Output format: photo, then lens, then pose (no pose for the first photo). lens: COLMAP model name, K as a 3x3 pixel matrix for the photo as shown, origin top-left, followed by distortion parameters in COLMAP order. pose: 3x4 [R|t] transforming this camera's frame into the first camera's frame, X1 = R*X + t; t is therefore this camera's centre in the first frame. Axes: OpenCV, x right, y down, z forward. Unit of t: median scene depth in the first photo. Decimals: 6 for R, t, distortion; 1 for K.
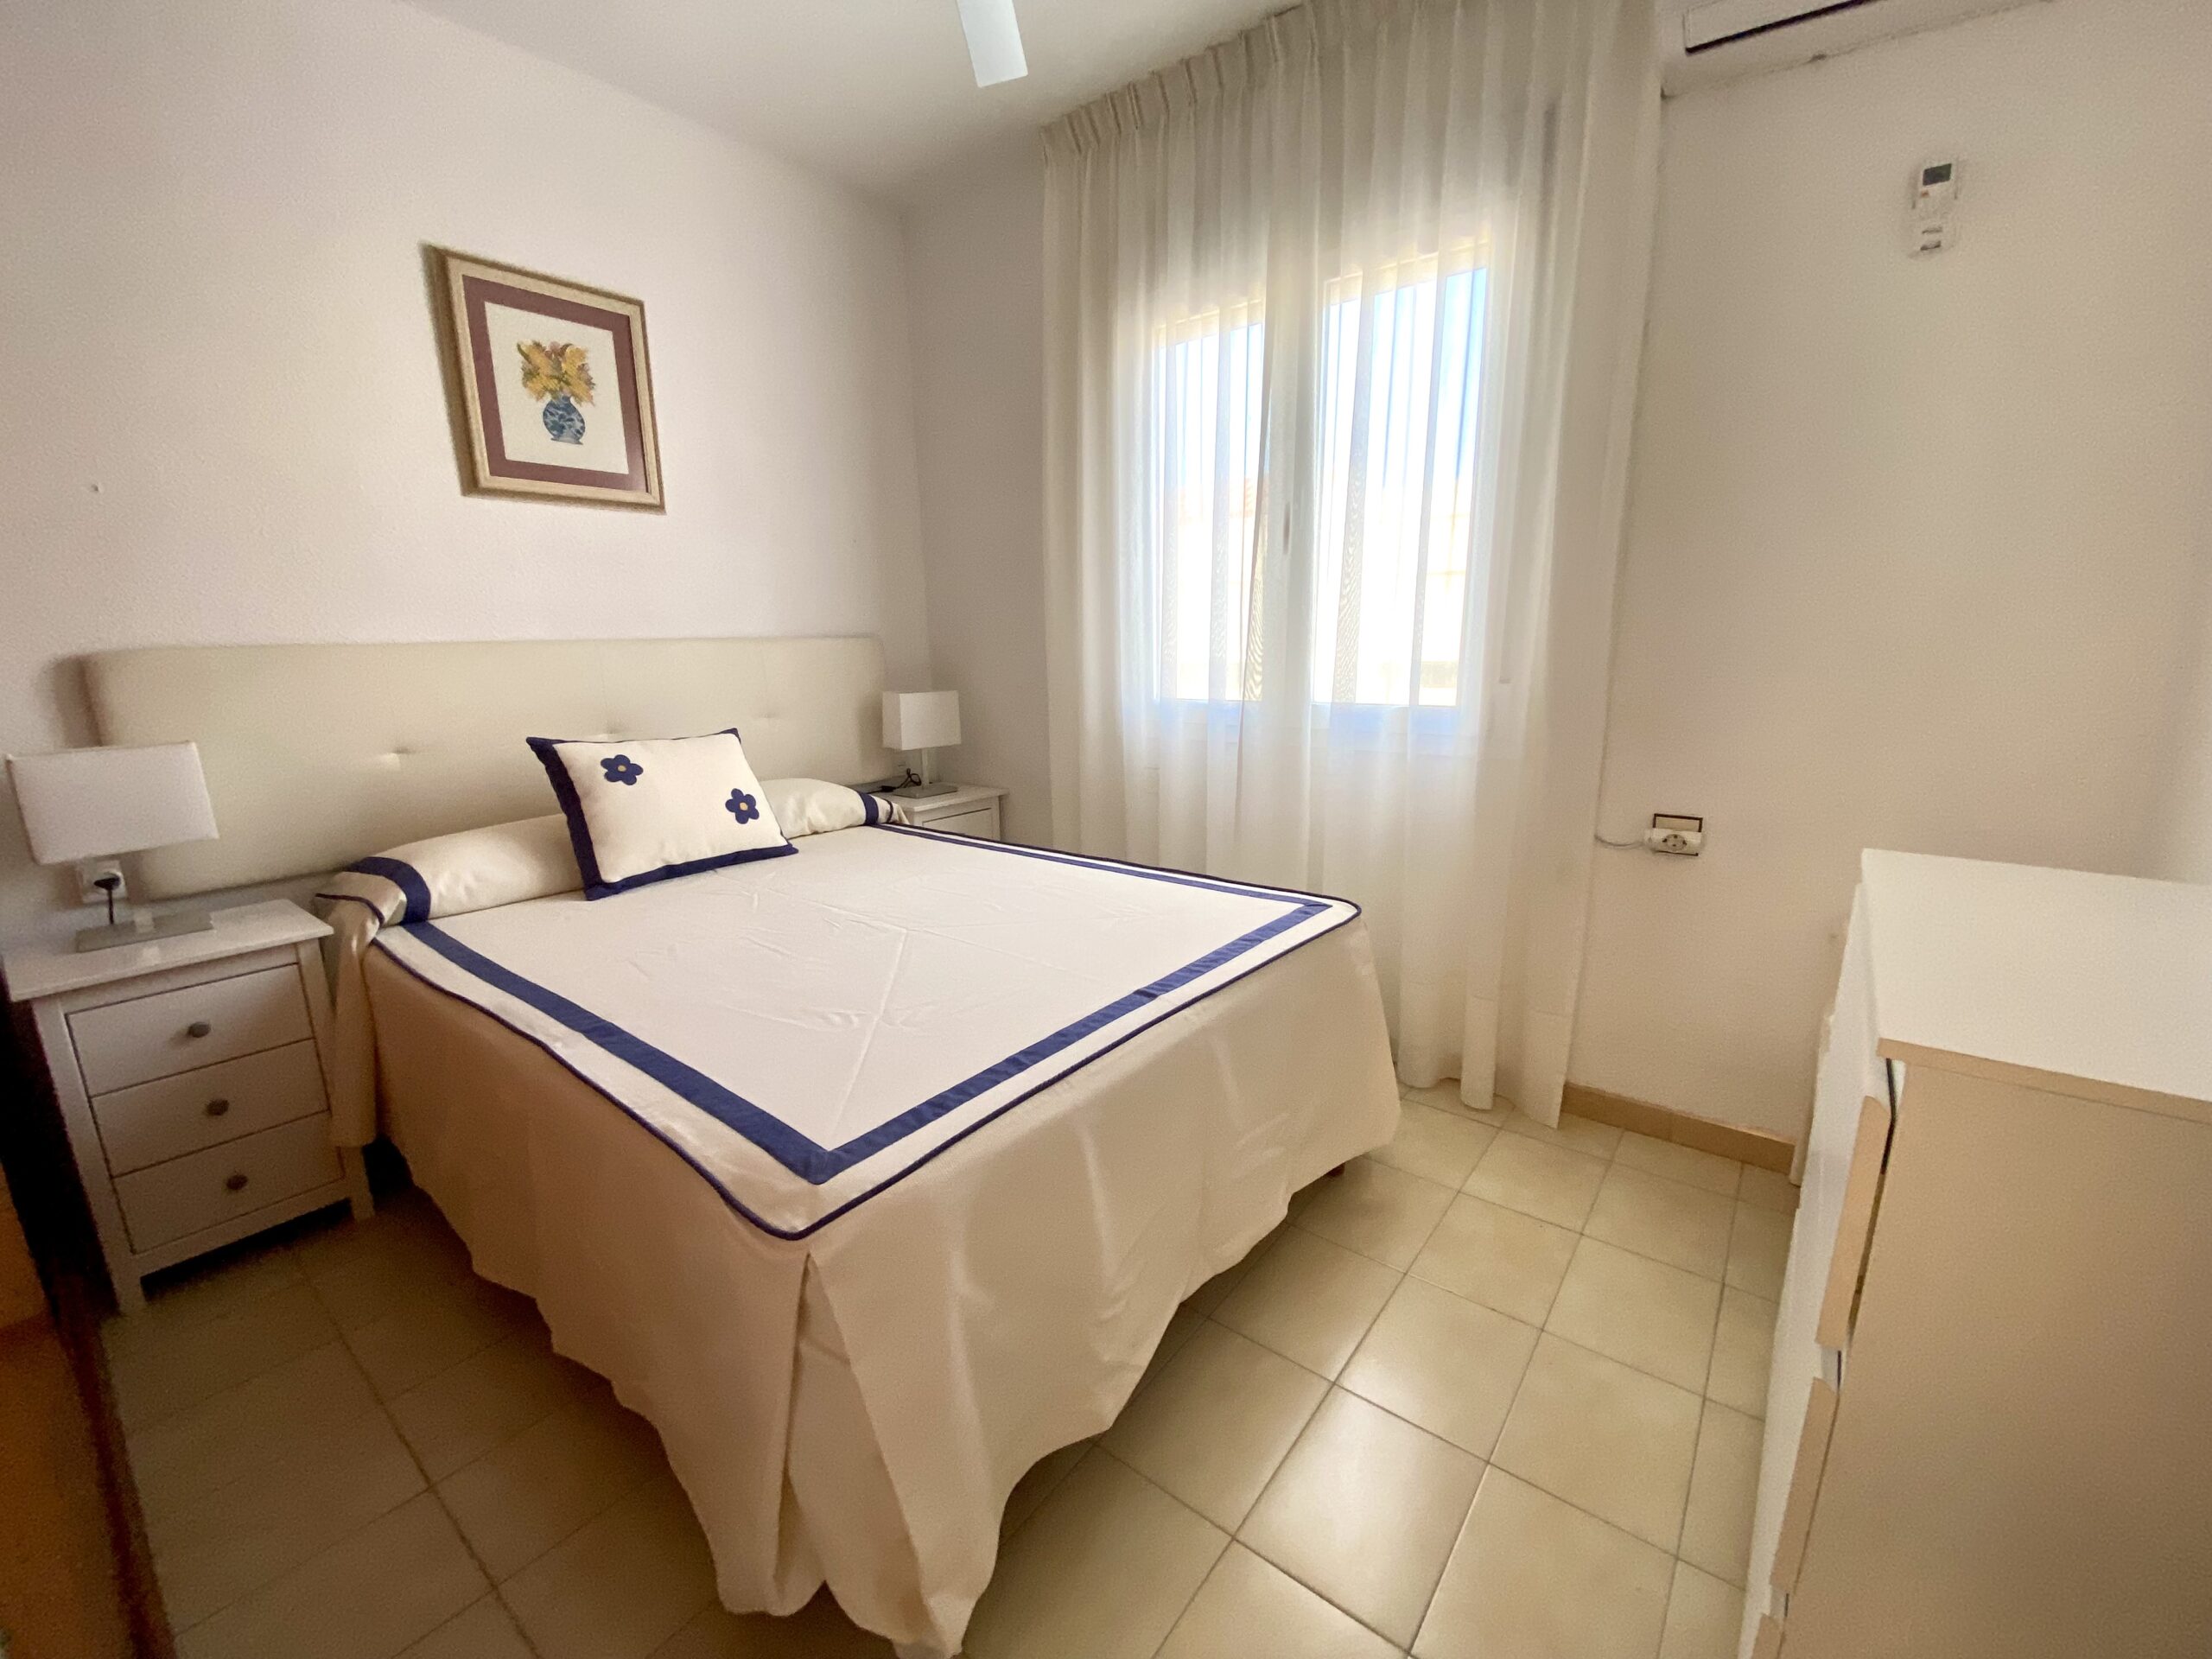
lens RADIAL K [[905.6, 0, 1115.2], [0, 905.6, 833.0], [0, 0, 1]] dist [-0.018938, -0.000587]
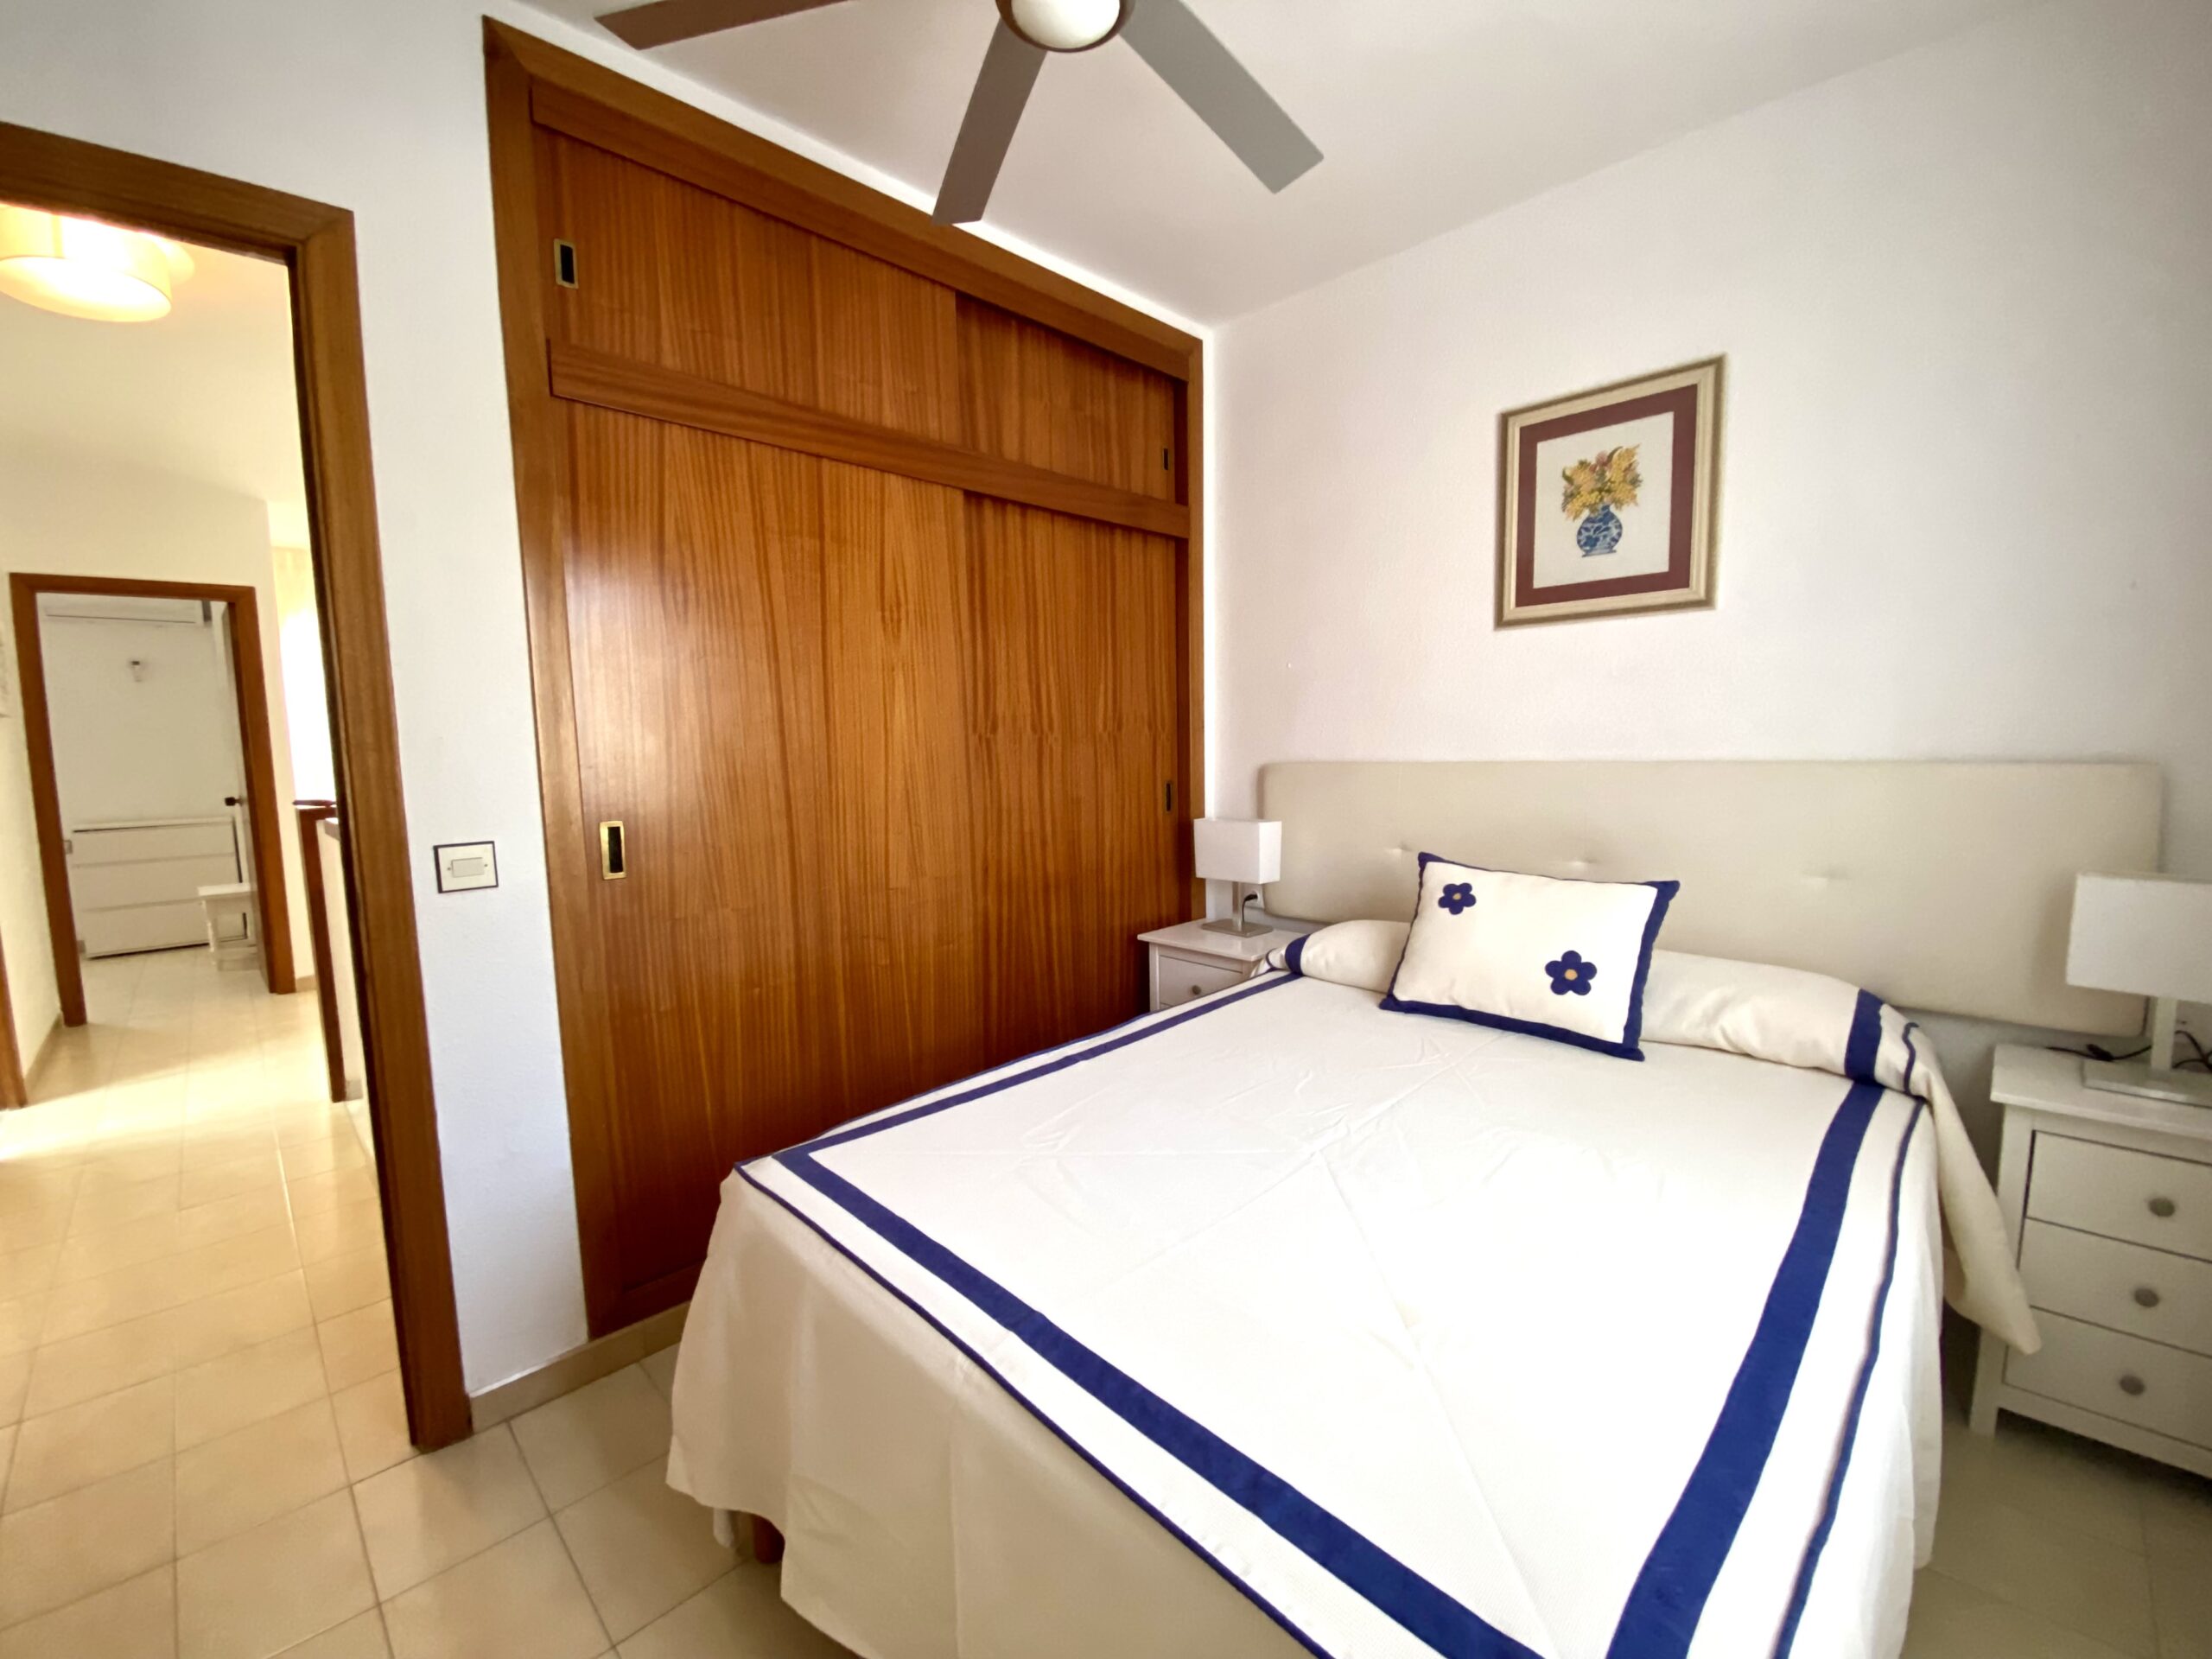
lens RADIAL K [[905.6, 0, 1115.3], [0, 905.6, 830.7], [0, 0, 1]] dist [-0.018938, -0.000587]
pose [[-0.131236, 0.115599, -0.984588, 0.425526], [-0.189675, 0.971902, 0.139391, -0.192300], [0.973037, 0.205045, -0.105623, 0.675540]]
